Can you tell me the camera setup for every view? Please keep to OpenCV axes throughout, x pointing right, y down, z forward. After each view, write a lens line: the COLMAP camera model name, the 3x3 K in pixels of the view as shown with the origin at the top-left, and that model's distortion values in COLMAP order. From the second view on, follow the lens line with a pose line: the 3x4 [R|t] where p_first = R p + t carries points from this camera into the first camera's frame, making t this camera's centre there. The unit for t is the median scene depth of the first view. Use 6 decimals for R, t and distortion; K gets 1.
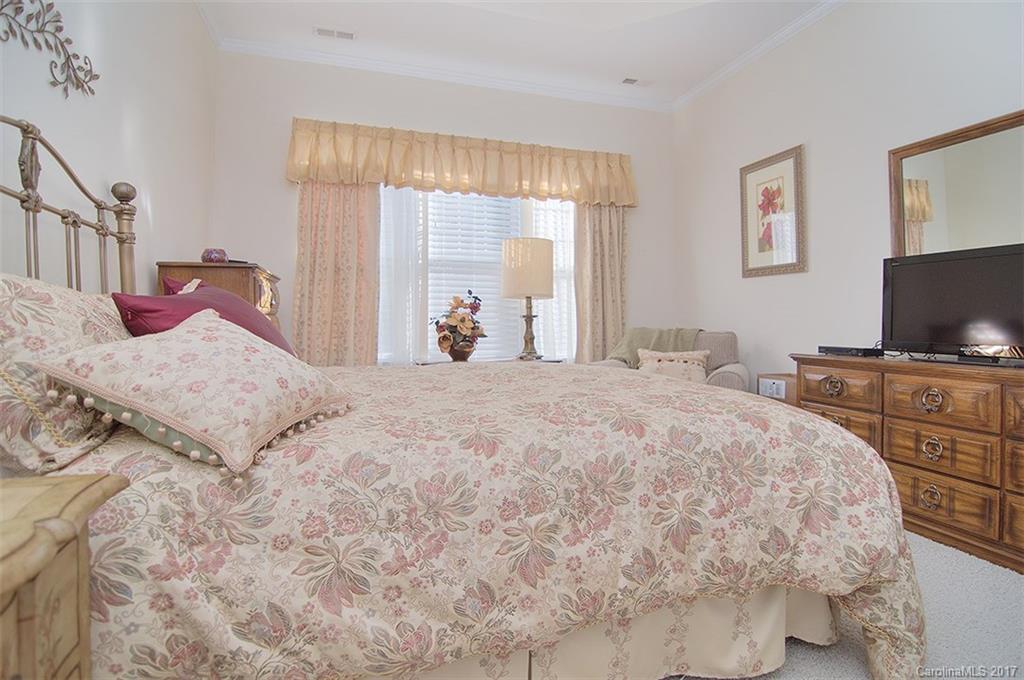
lens RADIAL K [[473.5, 0, 668.1], [0, 473.5, 300.8], [0, 0, 1]] dist [-0.001235, -0.000346]
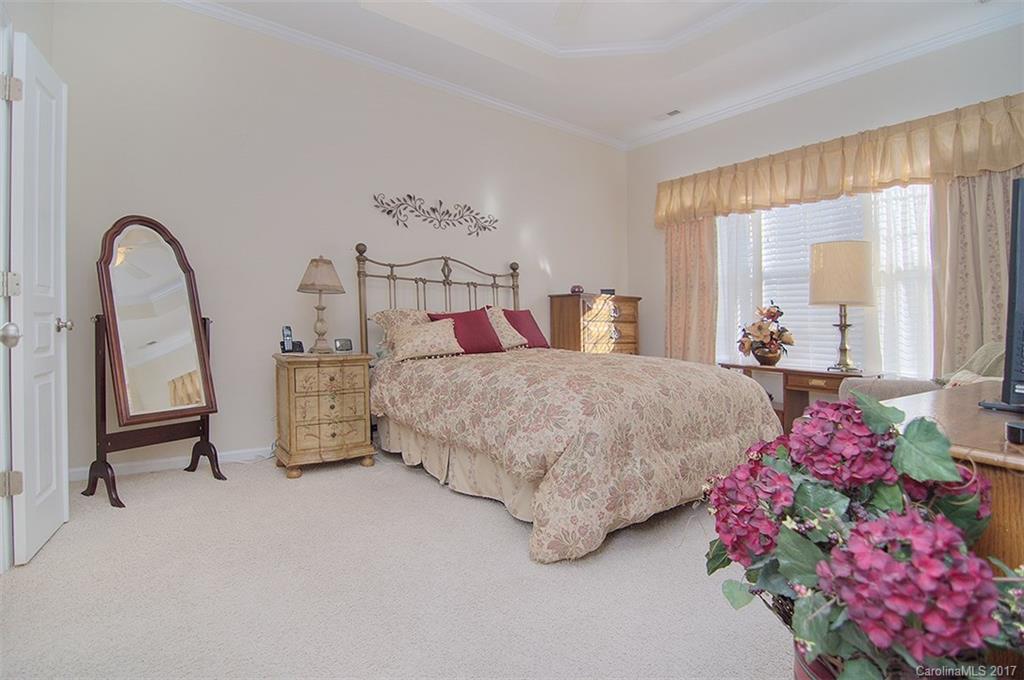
lens RADIAL K [[489.9, 0, 511.4], [0, 489.9, 333.9], [0, 0, 1]] dist [-0.012421, -0.008962]
pose [[0.336213, 0.023301, -0.941498, 0.396685], [0.021132, 0.999256, 0.032277, 0.005662], [0.941549, -0.030748, 0.335470, 0.075945]]
